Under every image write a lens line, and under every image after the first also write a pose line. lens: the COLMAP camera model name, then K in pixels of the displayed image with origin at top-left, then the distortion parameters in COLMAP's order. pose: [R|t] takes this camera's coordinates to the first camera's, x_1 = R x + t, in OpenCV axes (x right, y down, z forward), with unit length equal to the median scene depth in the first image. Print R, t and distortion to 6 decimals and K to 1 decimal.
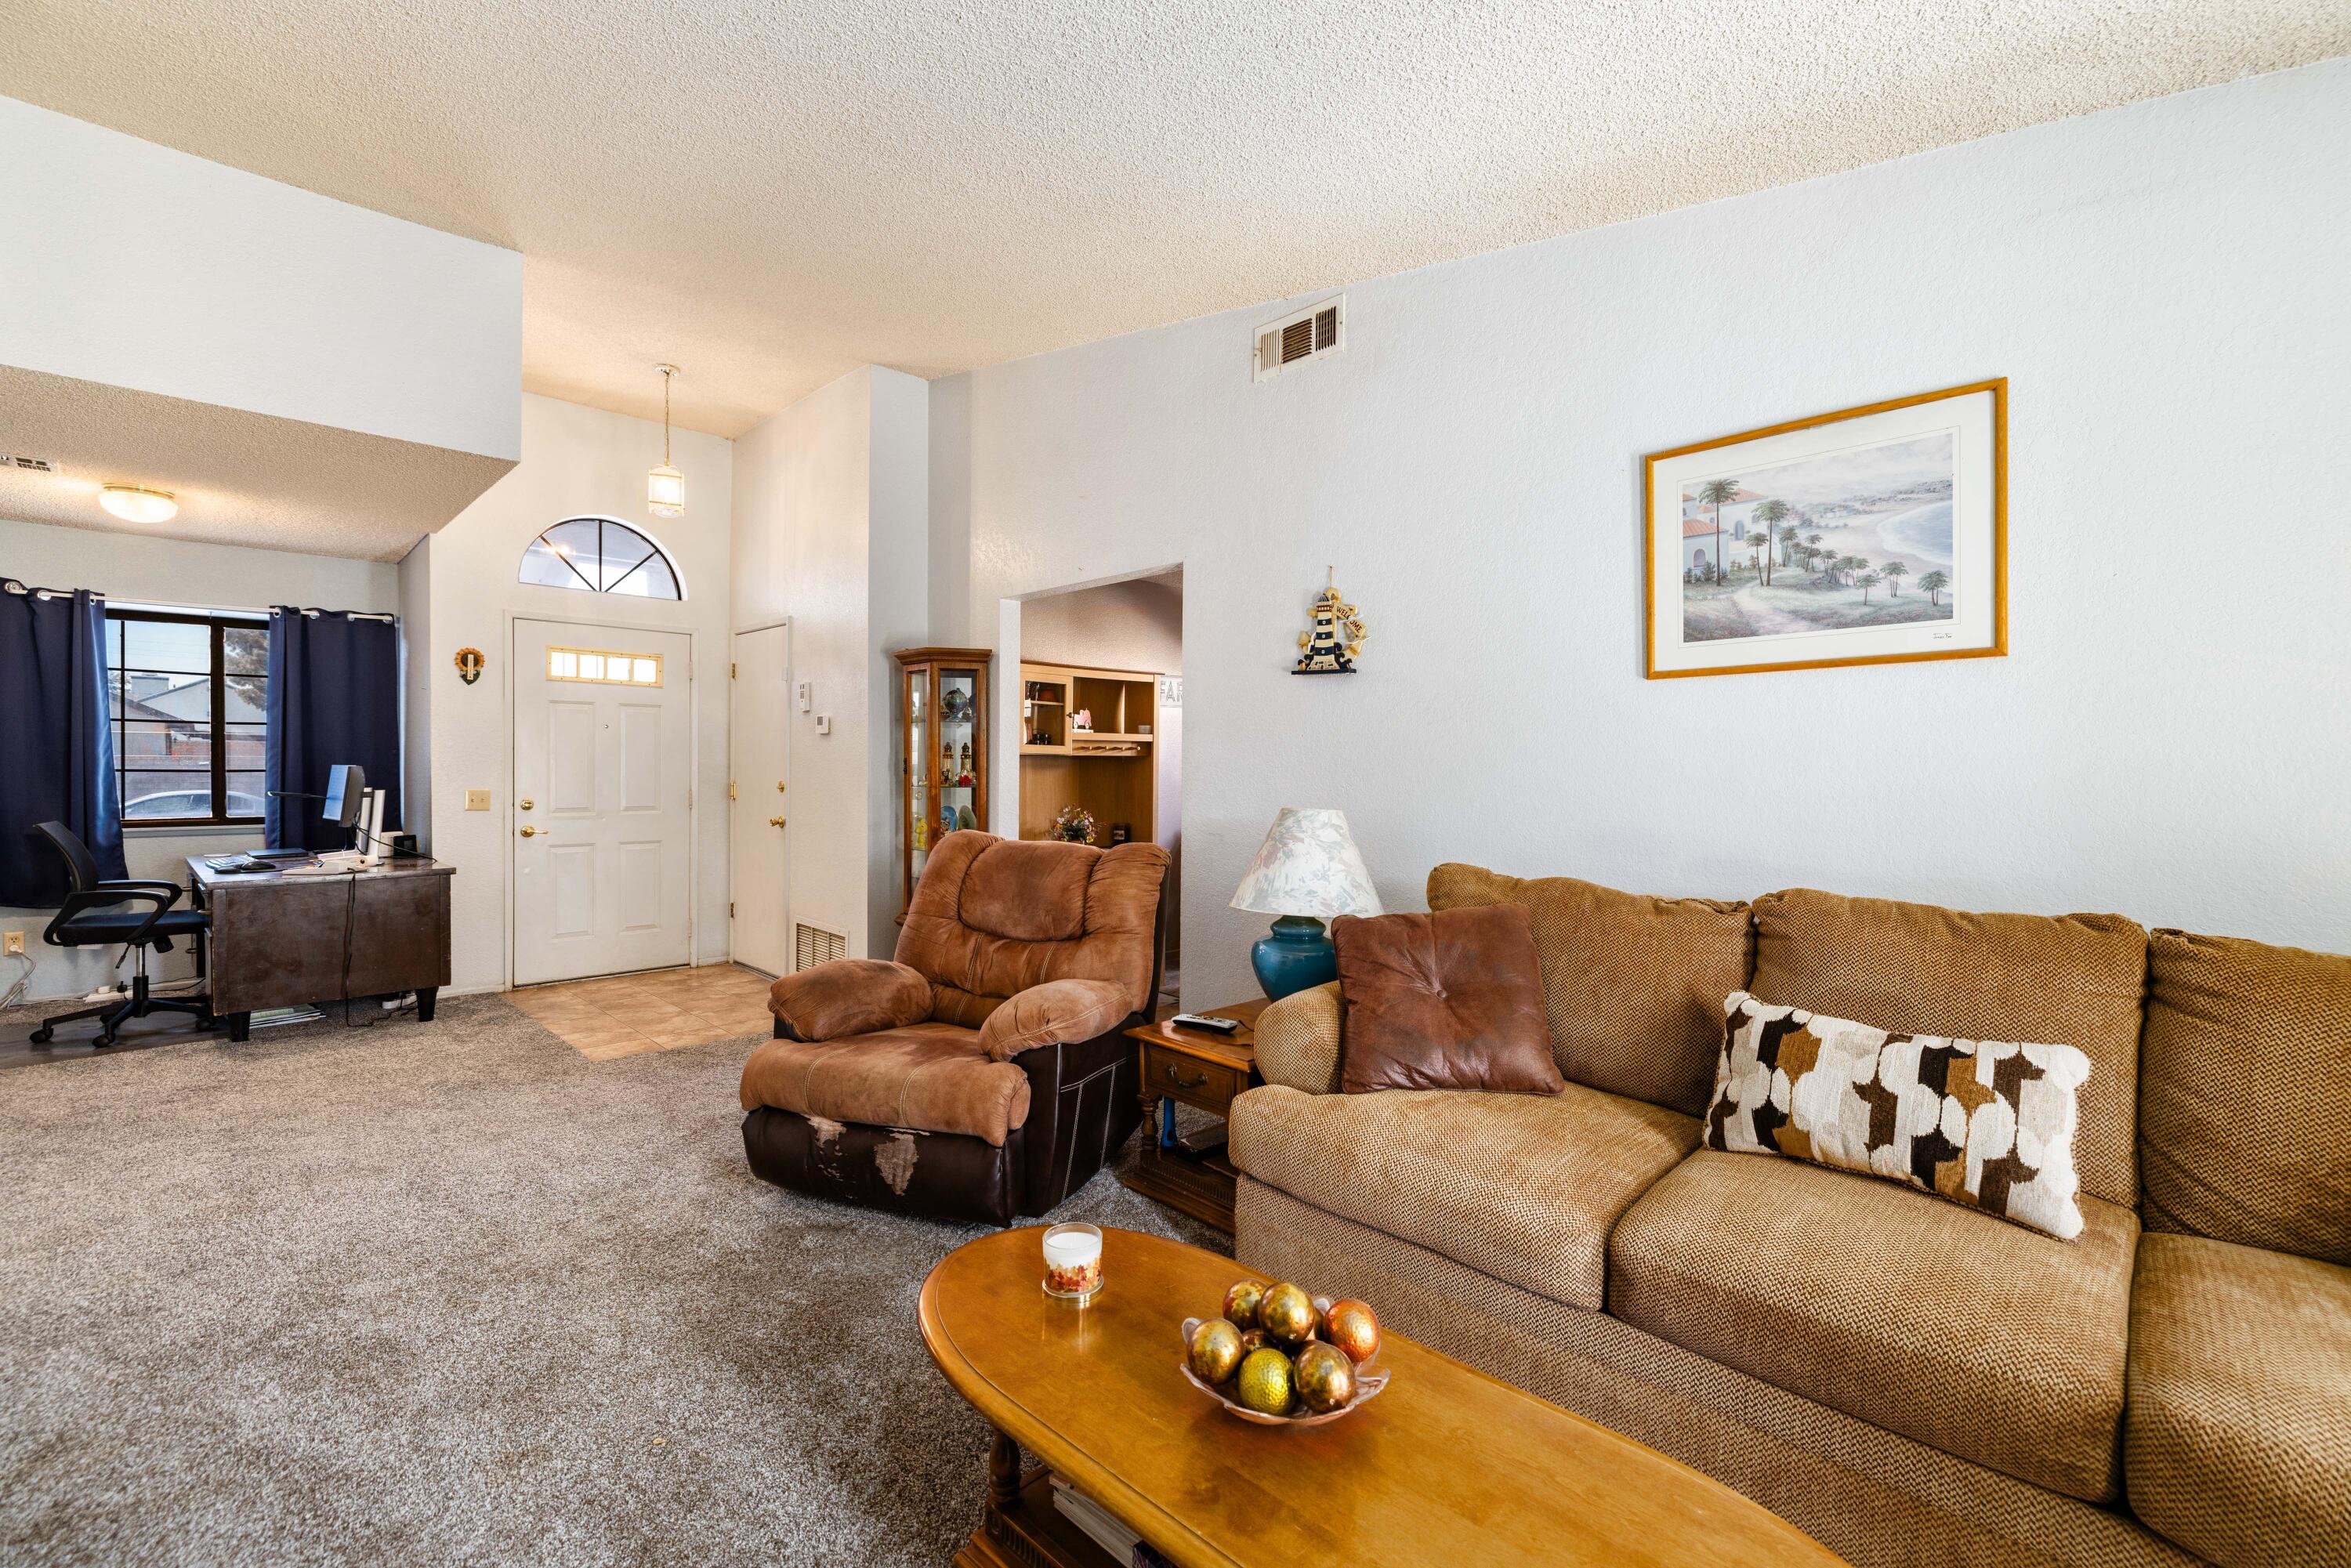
lens RADIAL K [[999.5, 0, 1184.6], [0, 999.5, 777.0], [0, 0, 1]] dist [0.000488, -0.000165]
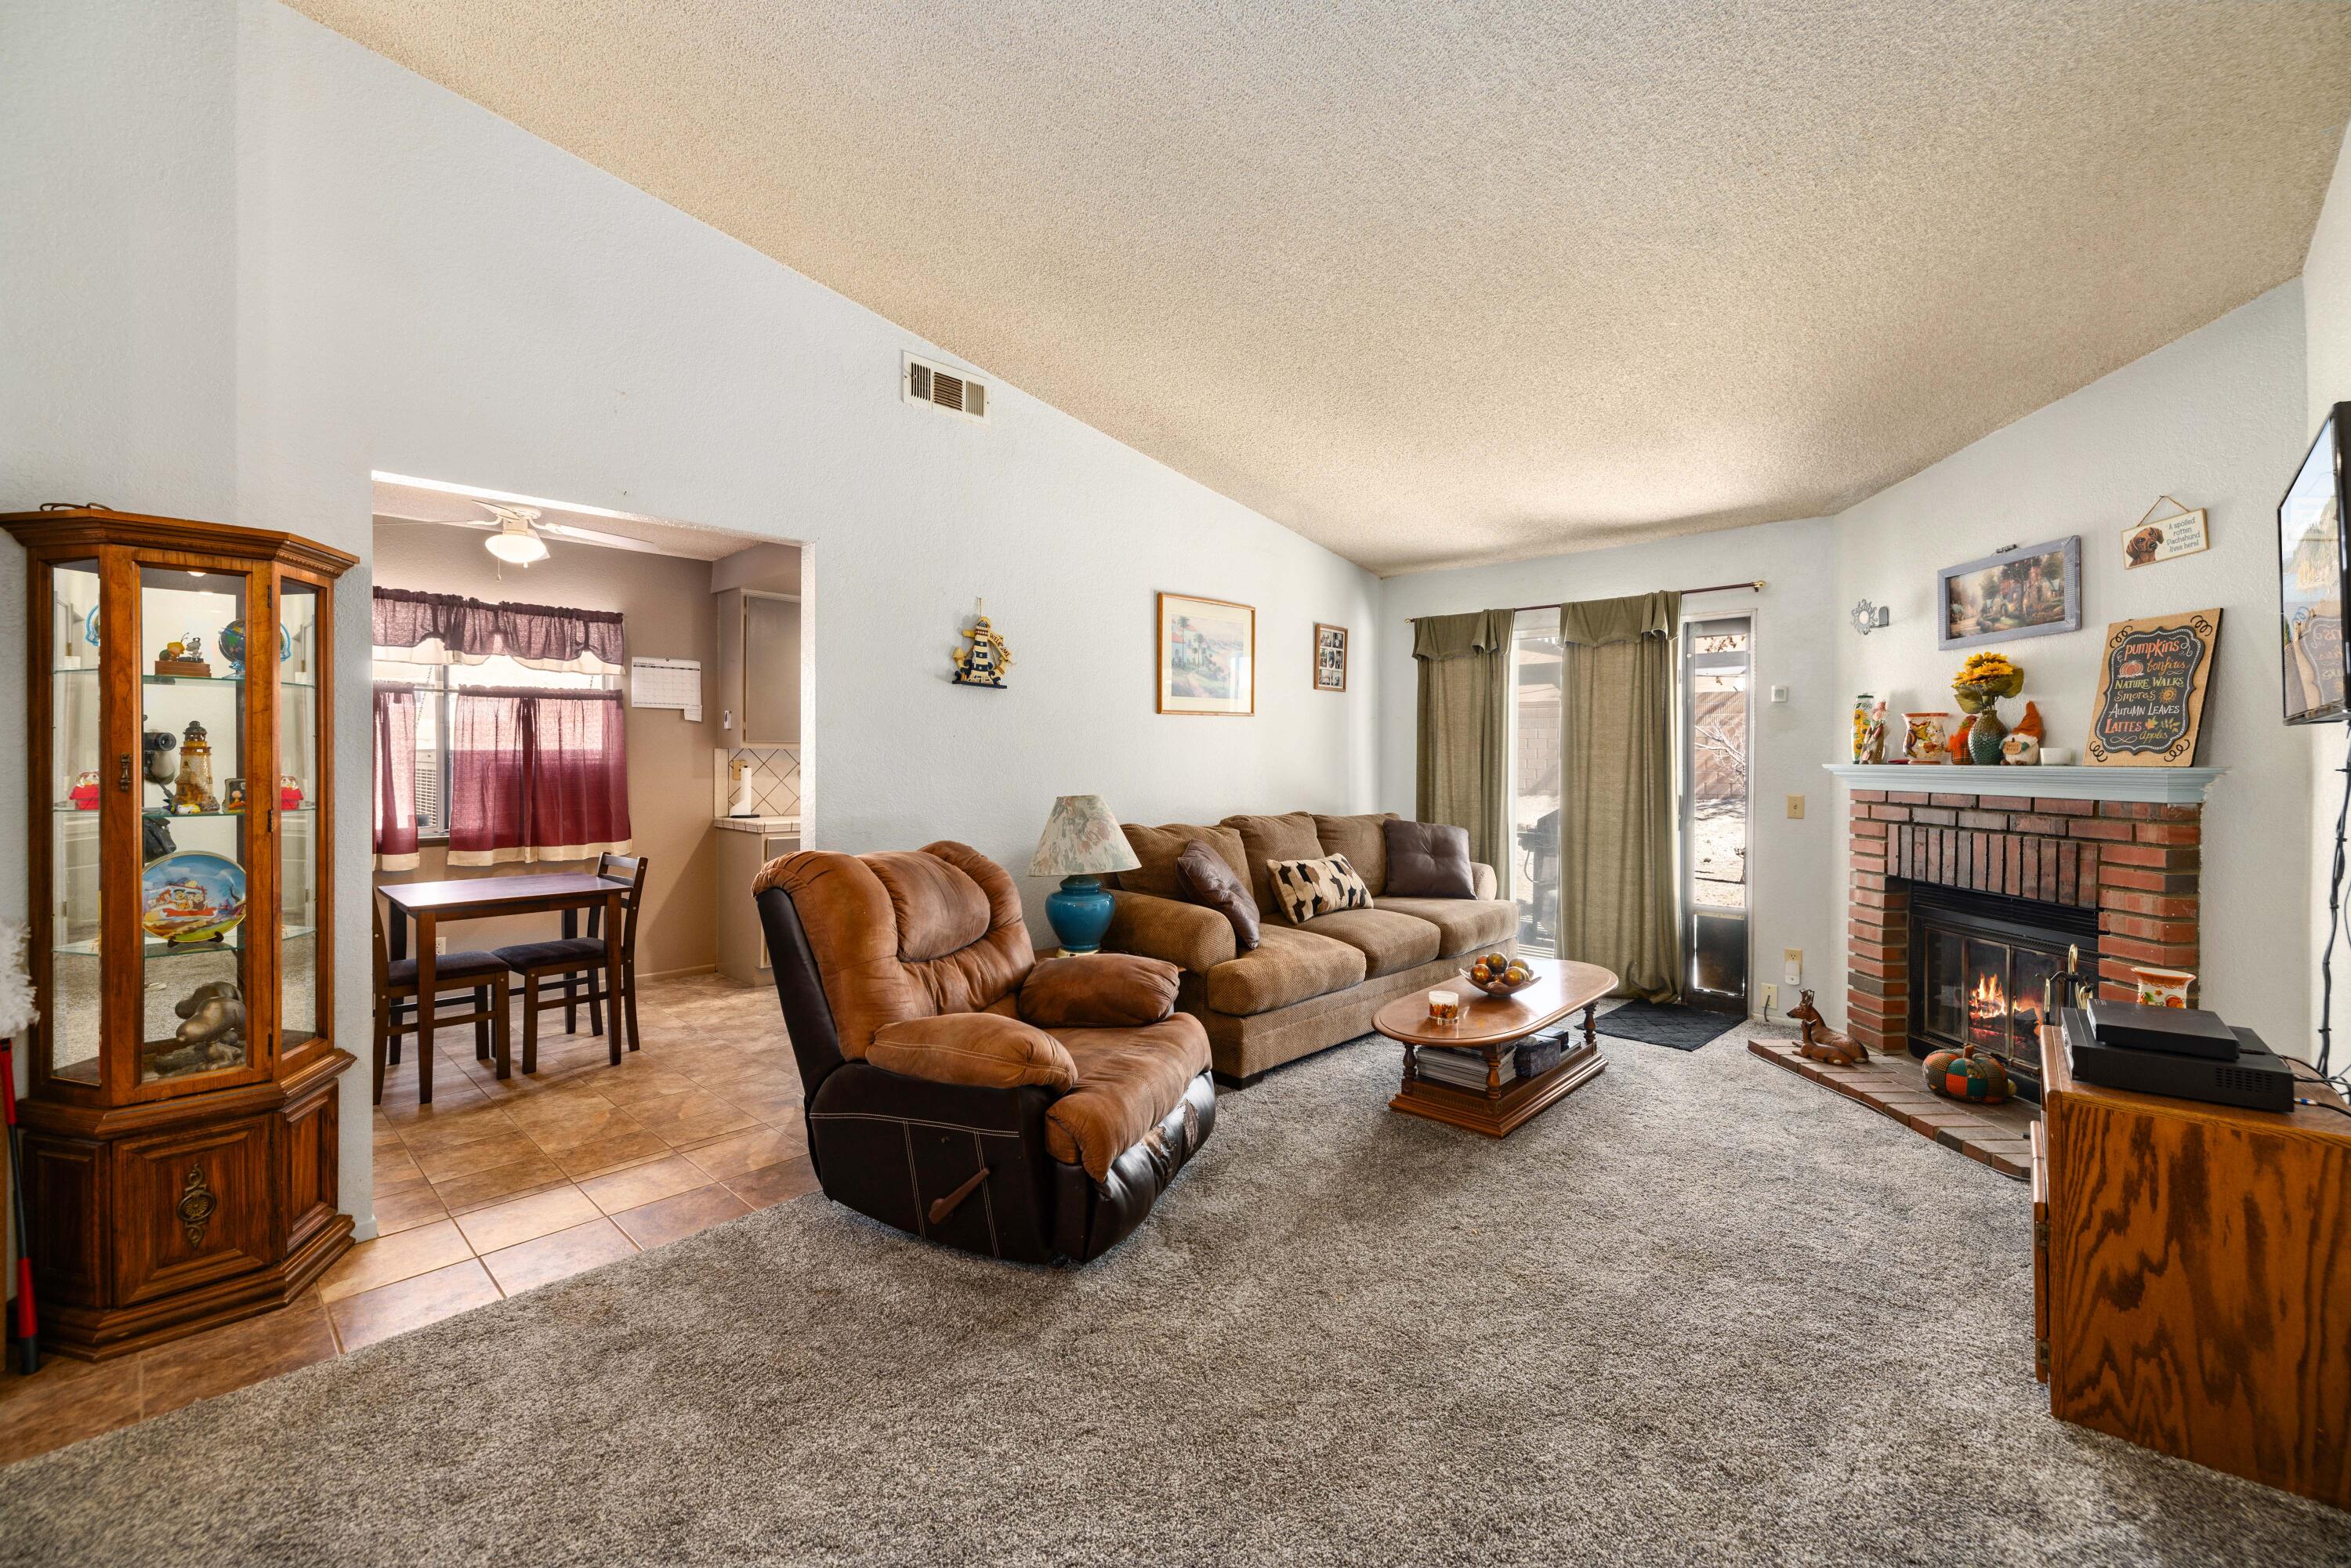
lens RADIAL K [[981.1, 0, 1181.7], [0, 981.1, 763.8], [0, 0, 1]] dist [0.000035, -0.000404]
pose [[-0.025522, -0.017072, 0.999528, -0.776222], [0.005248, 0.999838, 0.017211, -0.021079], [-0.999660, 0.005684, -0.025428, 0.579666]]
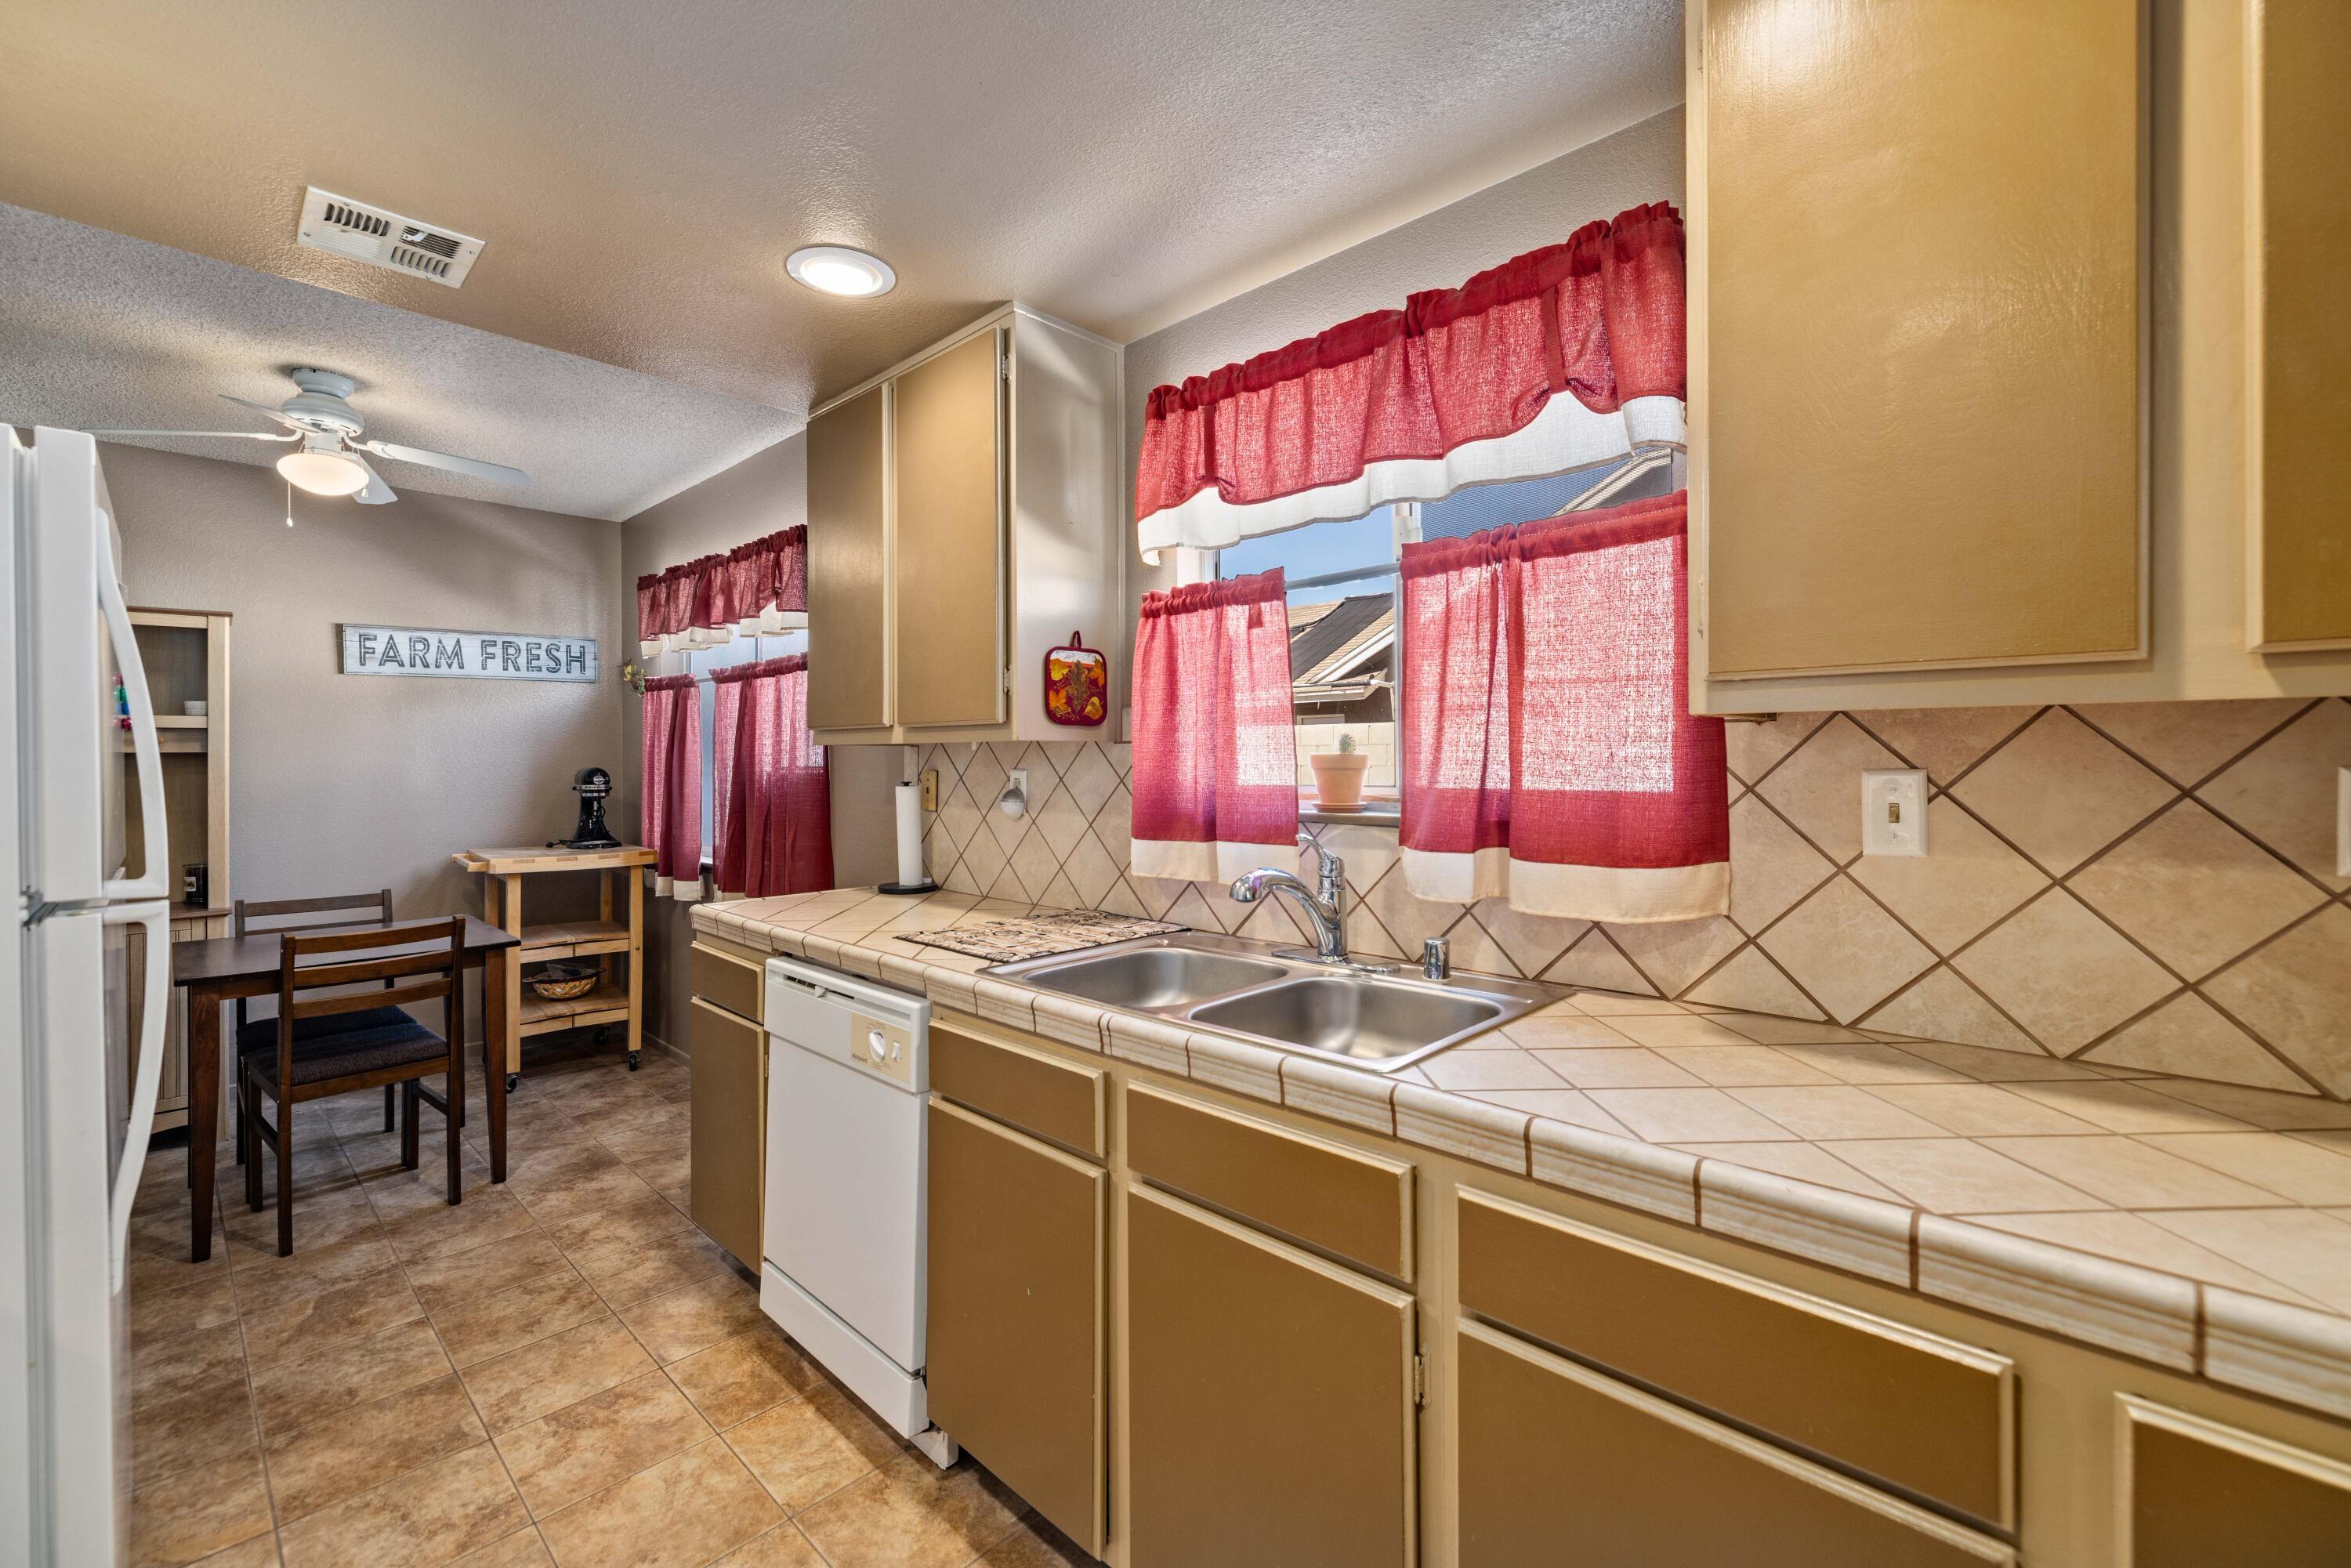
lens RADIAL K [[973.5, 0, 1175.4], [0, 973.5, 760.6], [0, 0, 1]] dist [-0.002757, -0.000339]
pose [[0.999701, -0.013107, 0.020664, 0.667631], [0.013285, 0.999876, -0.008493, -0.005192], [-0.020550, 0.008765, 0.999750, 0.514008]]
